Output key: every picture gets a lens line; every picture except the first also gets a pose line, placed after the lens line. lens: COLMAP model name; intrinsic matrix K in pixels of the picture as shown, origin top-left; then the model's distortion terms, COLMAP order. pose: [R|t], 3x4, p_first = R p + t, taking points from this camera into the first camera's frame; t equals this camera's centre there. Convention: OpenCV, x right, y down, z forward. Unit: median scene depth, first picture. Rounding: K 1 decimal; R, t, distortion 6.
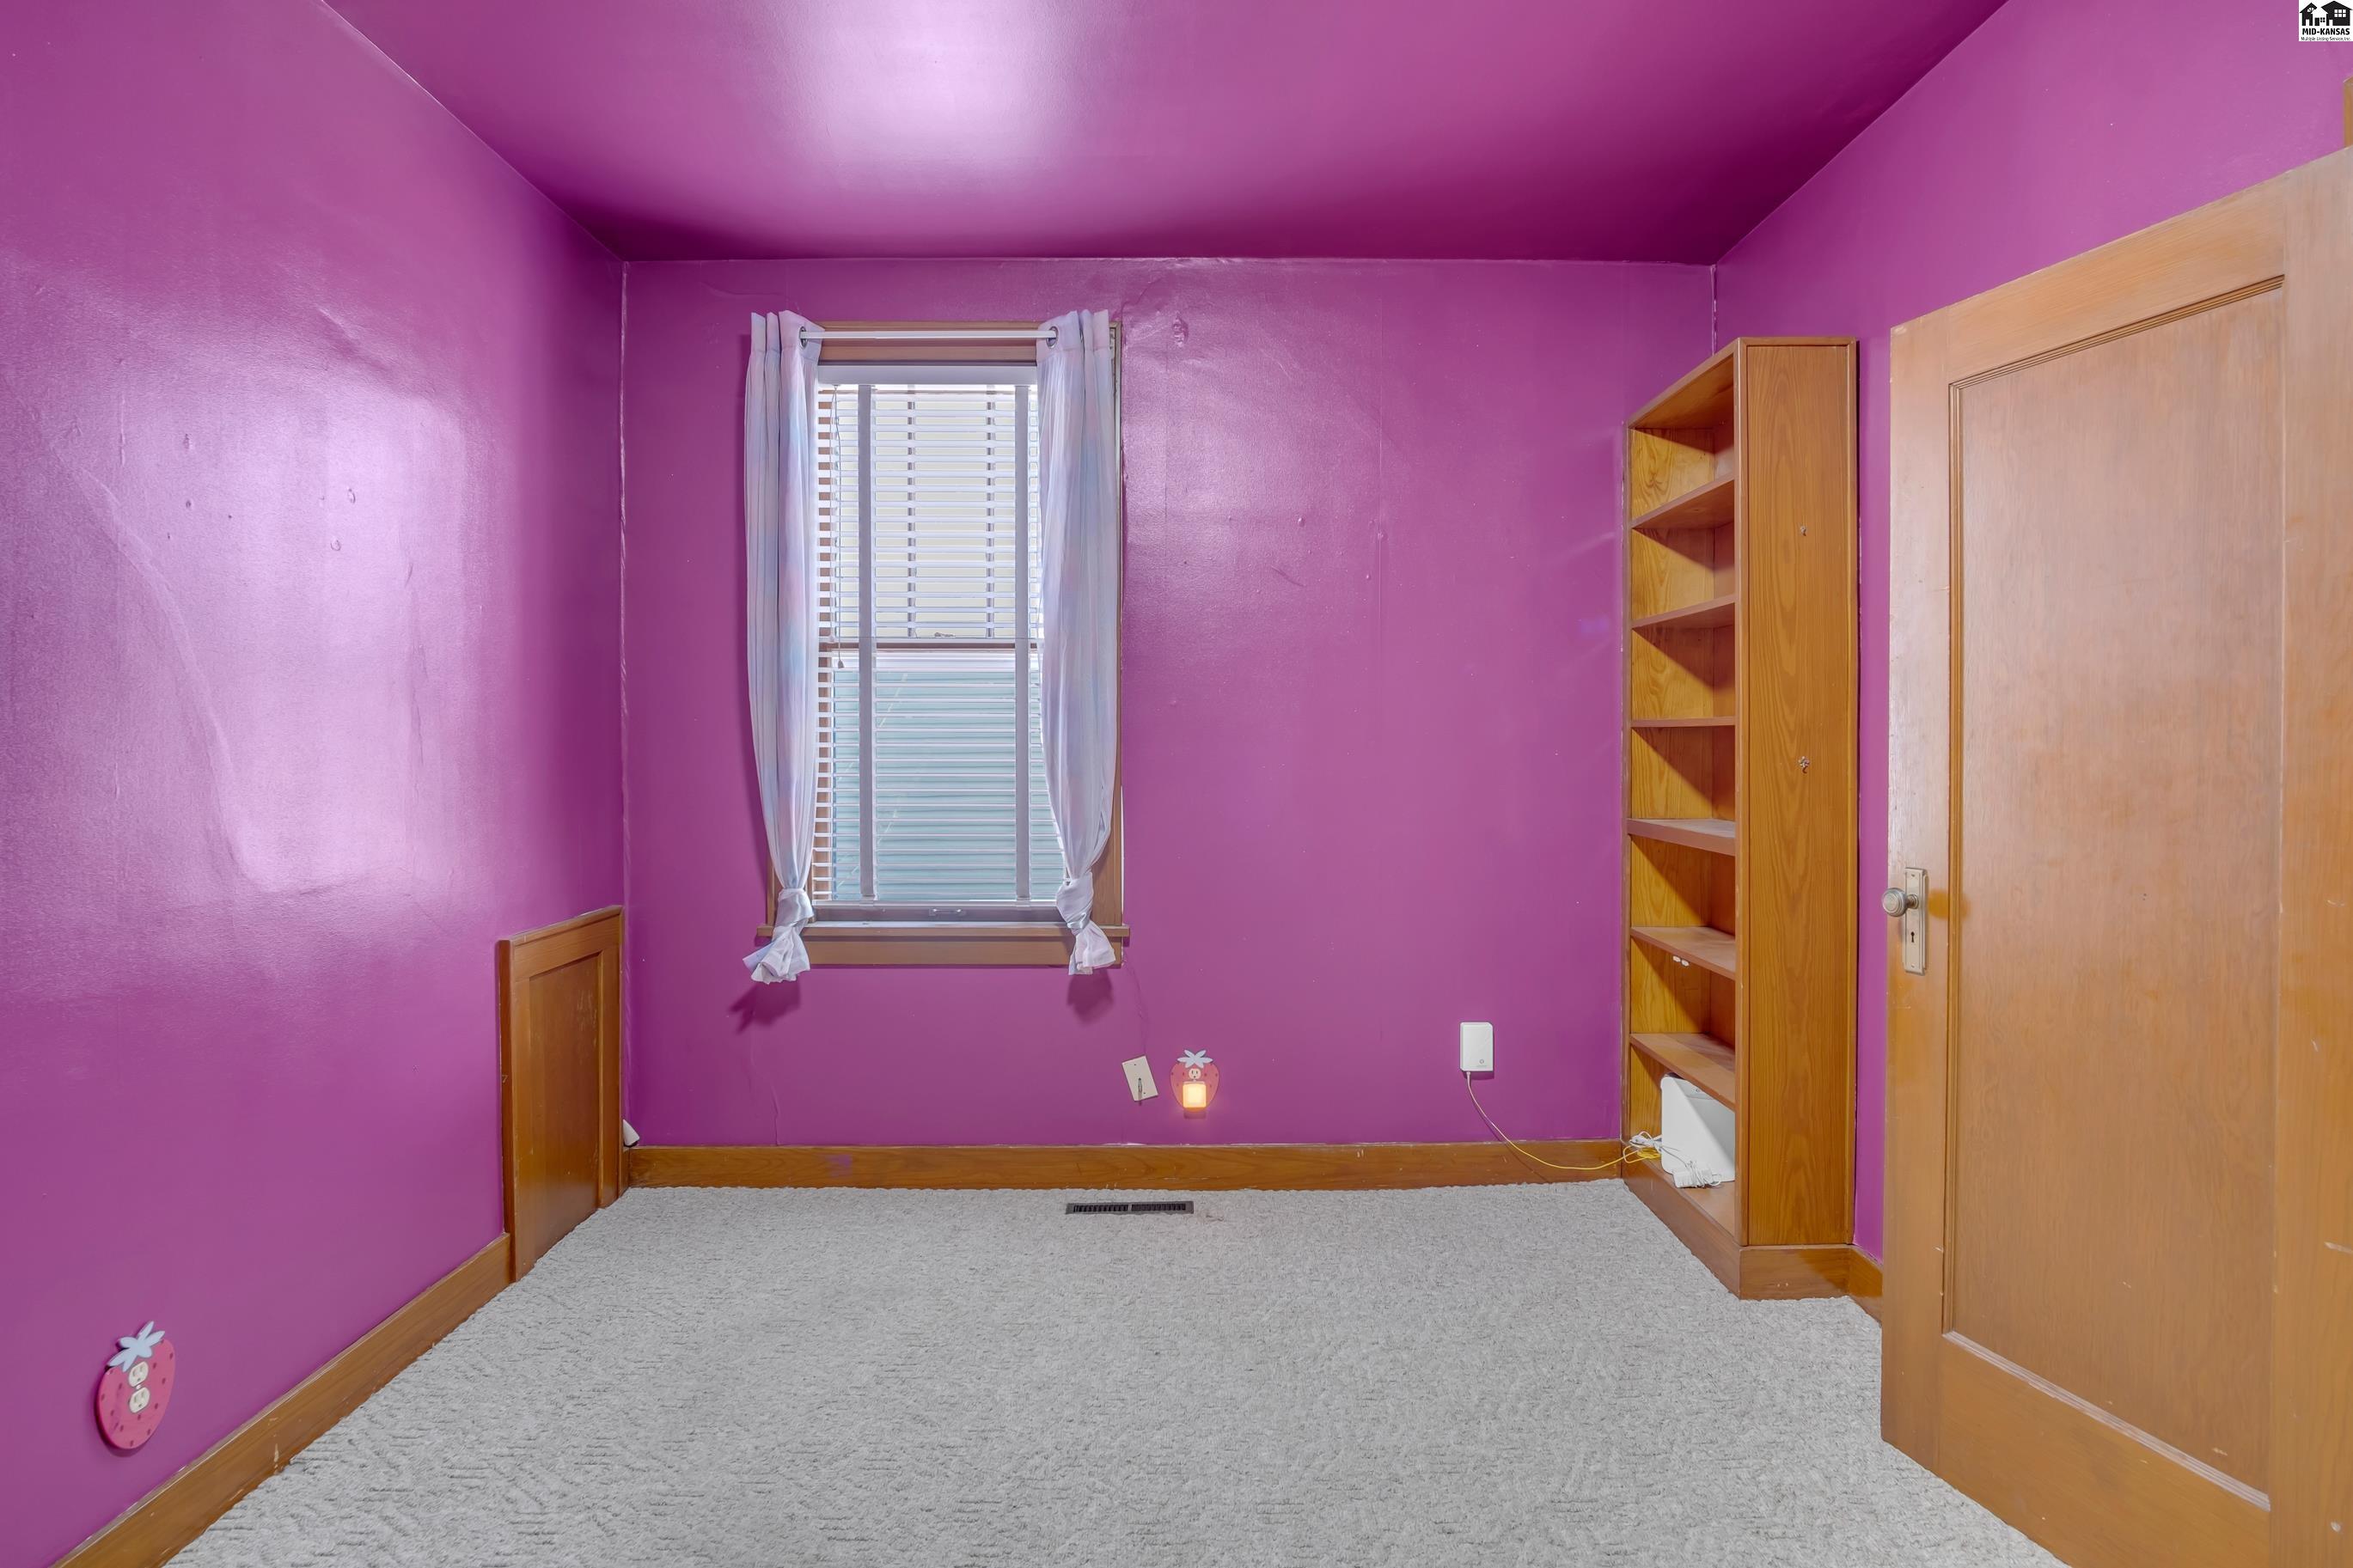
lens RADIAL K [[1268.9, 0, 1175.3], [0, 1268.9, 762.9], [0, 0, 1]] dist [-0.025453, 0.001612]
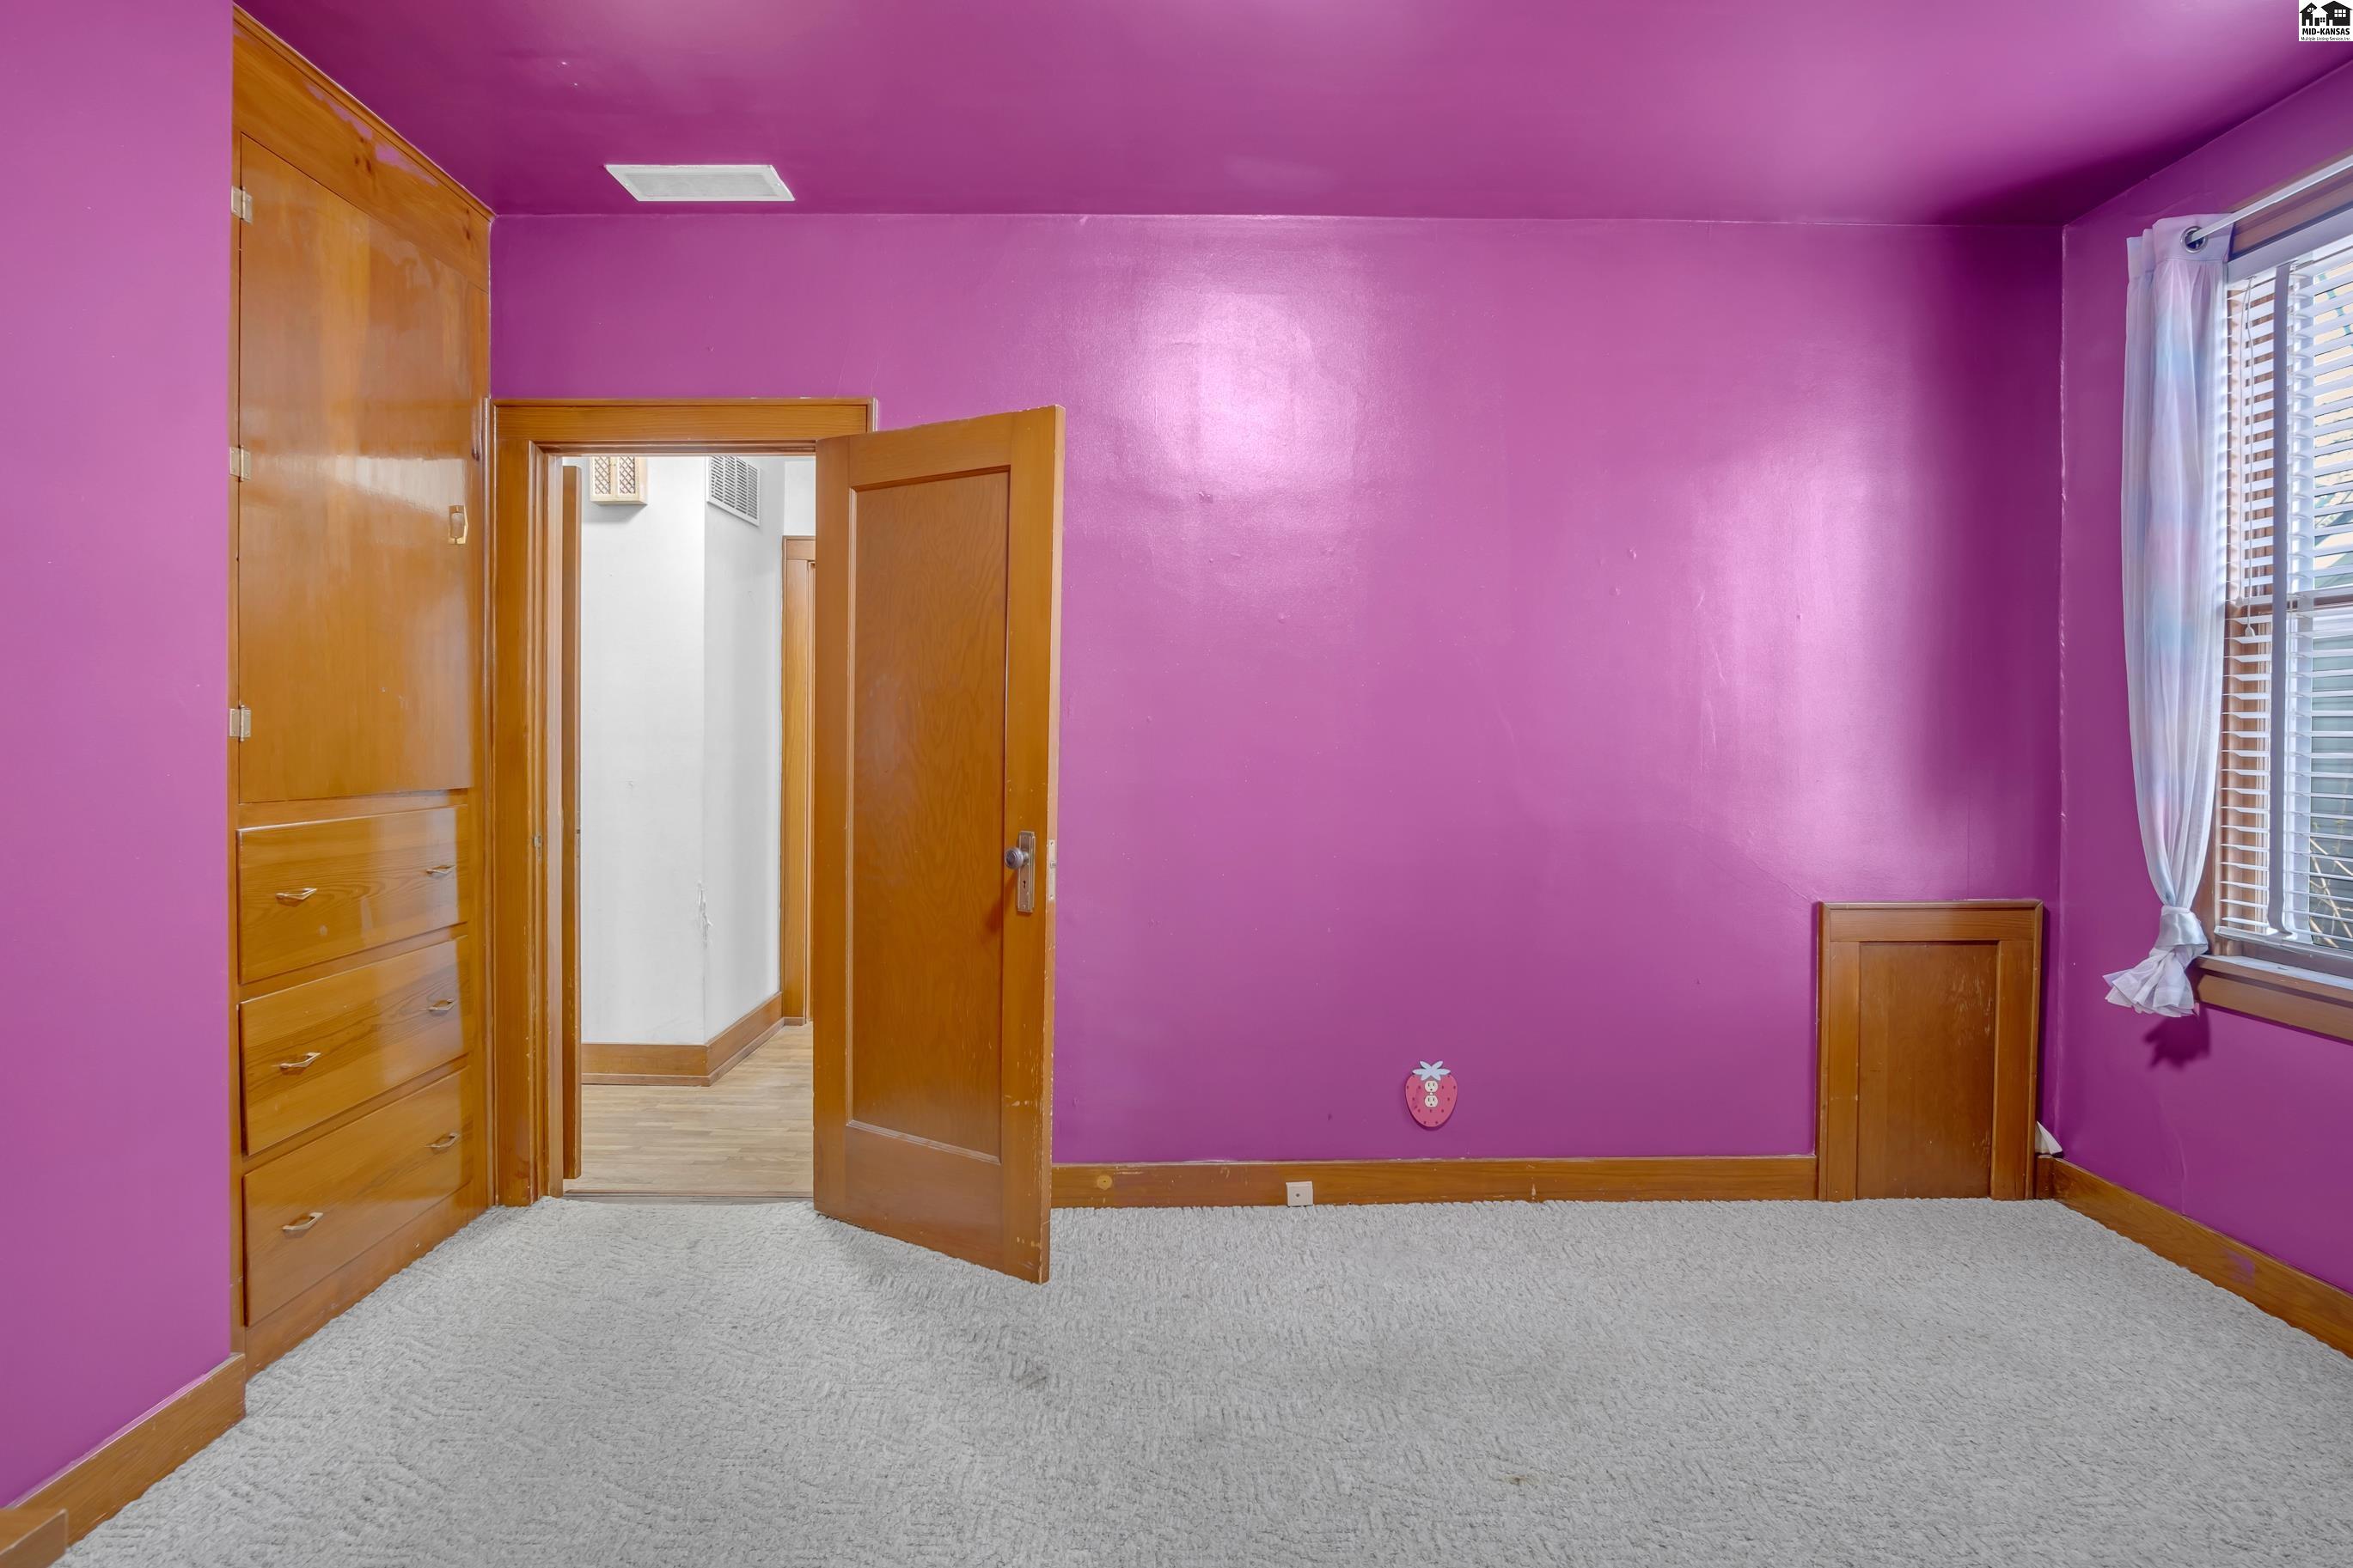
lens RADIAL K [[1268.9, 0, 1170.5], [0, 1268.9, 752.1], [0, 0, 1]] dist [-0.025453, 0.001612]
pose [[0.006646, 0.020338, -0.999771, 0.519161], [-0.022006, 0.999554, 0.020187, -0.004283], [0.999736, 0.021867, 0.007090, 0.335454]]
